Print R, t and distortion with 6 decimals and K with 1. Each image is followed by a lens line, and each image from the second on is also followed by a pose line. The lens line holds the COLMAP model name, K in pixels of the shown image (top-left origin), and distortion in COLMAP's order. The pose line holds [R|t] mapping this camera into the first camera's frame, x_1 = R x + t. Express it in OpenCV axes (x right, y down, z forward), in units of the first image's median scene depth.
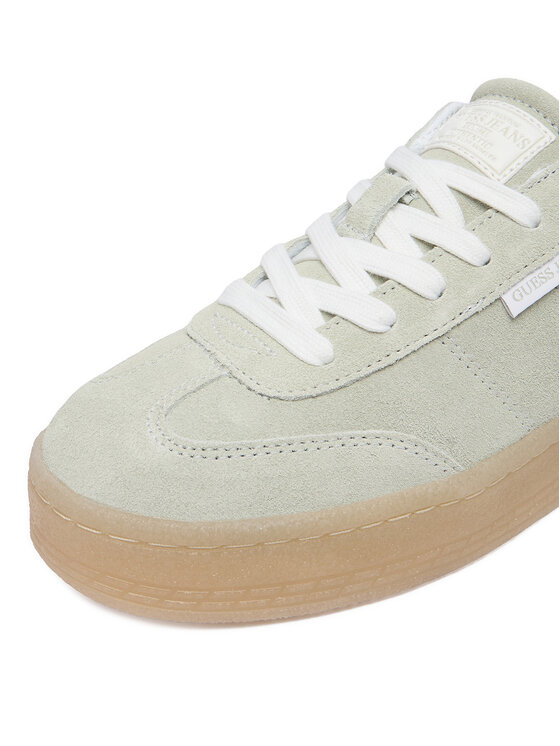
lens RADIAL K [[998.9, 0, 235.4], [0, 998.9, 372.8], [0, 0, 1]] dist [0.016982, 0.051887]
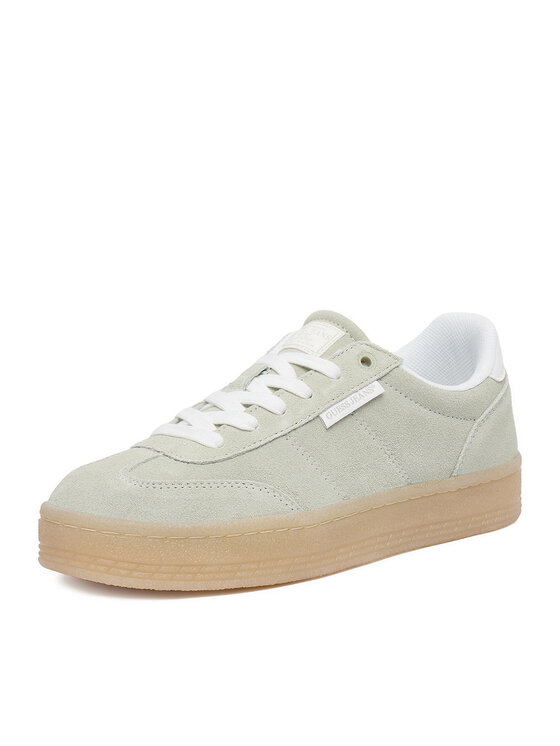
lens RADIAL K [[1776.9, 0, 280.0], [0, 1776.9, 373.0], [0, 0, 1]] dist [-0.021073, 0.010177]
pose [[0.988737, -0.009042, 0.149388, -0.257375], [0.059464, 0.939738, -0.336686, 0.891119], [-0.137341, 0.341777, 0.929691, -1.867990]]
